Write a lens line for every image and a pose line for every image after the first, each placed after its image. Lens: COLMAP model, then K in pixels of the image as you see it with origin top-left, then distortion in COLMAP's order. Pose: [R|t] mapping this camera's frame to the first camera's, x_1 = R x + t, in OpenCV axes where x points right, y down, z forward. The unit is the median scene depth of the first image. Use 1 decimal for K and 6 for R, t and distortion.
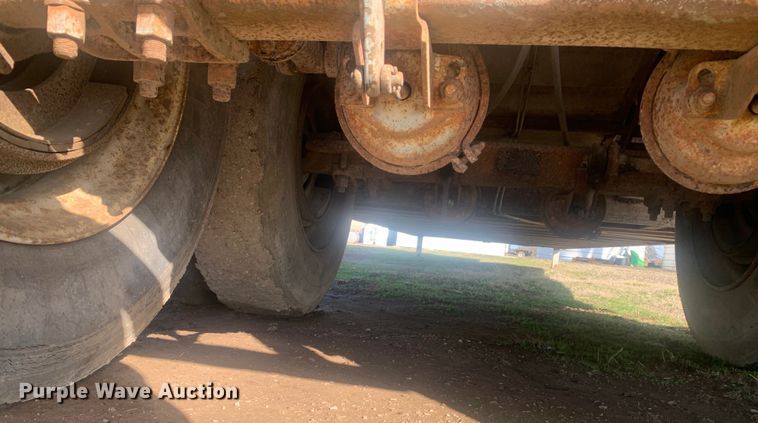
lens RADIAL K [[575.4, 0, 385.3], [0, 575.4, 277.3], [0, 0, 1]] dist [0.027255, -0.025551]
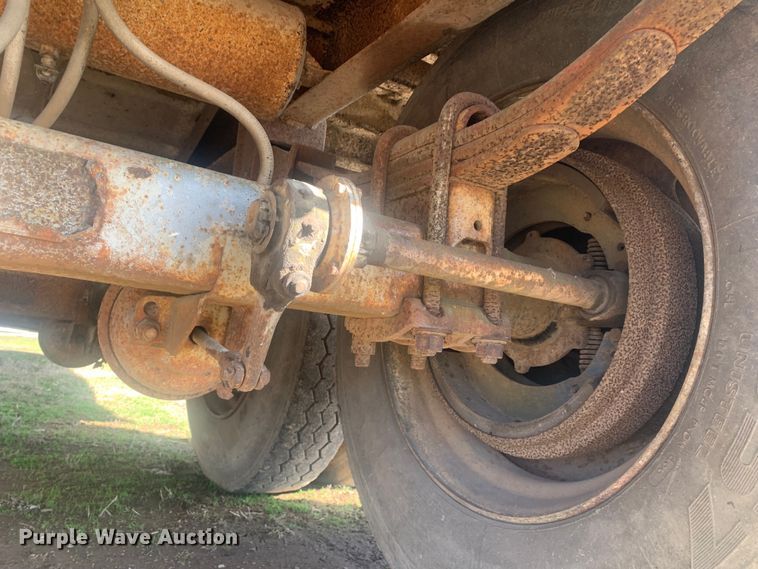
lens RADIAL K [[579.3, 0, 379.6], [0, 579.3, 283.2], [0, 0, 1]] dist [0.001157, -0.006585]
pose [[0.733833, 0.068984, 0.675818, 0.072831], [0.015485, 0.992874, -0.118162, -0.134915], [-0.679153, 0.097176, 0.727535, -0.029103]]
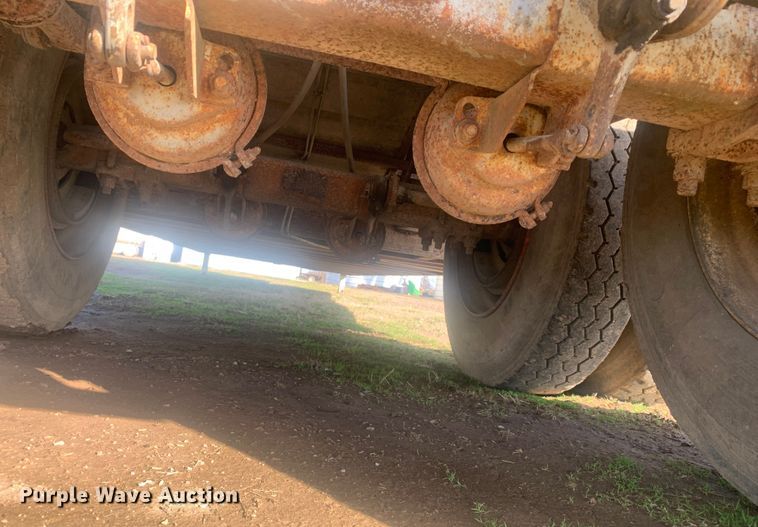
lens RADIAL K [[573.3, 0, 374.8], [0, 573.3, 277.2], [0, 0, 1]] dist [0.039134, -0.034003]
pose [[0.940822, 0.051344, 0.334988, 0.027821], [-0.038067, 0.998212, -0.046085, 0.006673], [-0.336755, 0.030606, 0.941095, 0.040906]]
